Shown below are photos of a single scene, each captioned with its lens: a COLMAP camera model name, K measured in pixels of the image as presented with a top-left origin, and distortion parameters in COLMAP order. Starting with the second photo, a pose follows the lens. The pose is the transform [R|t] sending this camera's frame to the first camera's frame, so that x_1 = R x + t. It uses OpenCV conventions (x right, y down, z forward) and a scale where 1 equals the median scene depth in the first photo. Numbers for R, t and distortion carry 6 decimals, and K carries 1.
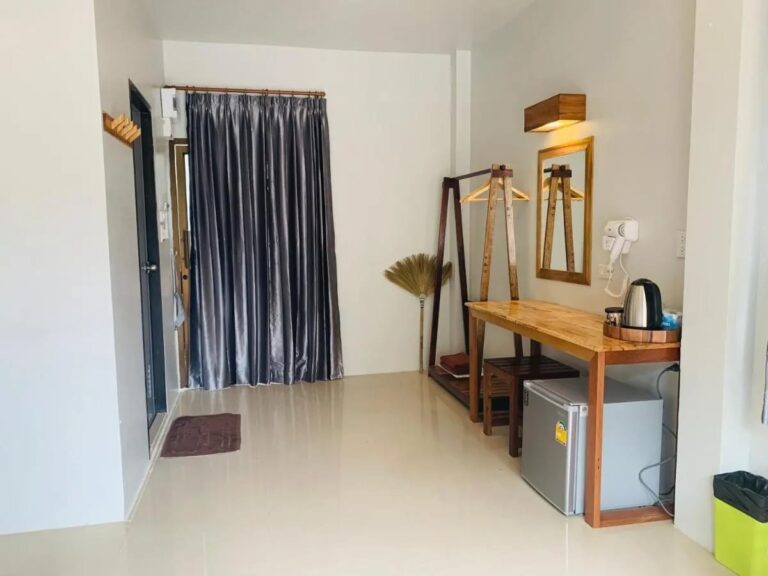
lens RADIAL K [[595.8, 0, 382.7], [0, 595.8, 290.0], [0, 0, 1]] dist [0.040153, -0.009538]
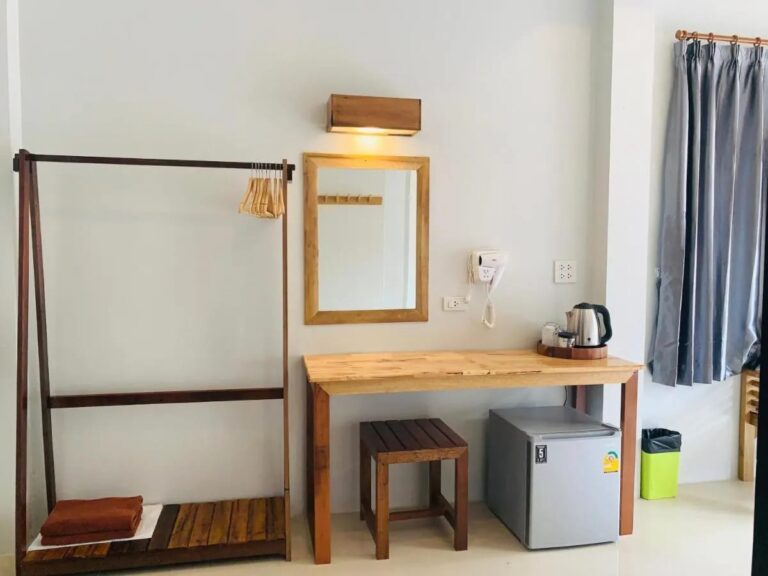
lens RADIAL K [[595.8, 0, 384.6], [0, 595.8, 287.6], [0, 0, 1]] dist [0.040153, -0.009538]
pose [[0.020582, -0.041999, 0.998906, -0.536533], [0.102687, 0.993922, 0.039673, -0.099860], [-0.994501, 0.101758, 0.024770, 1.028338]]
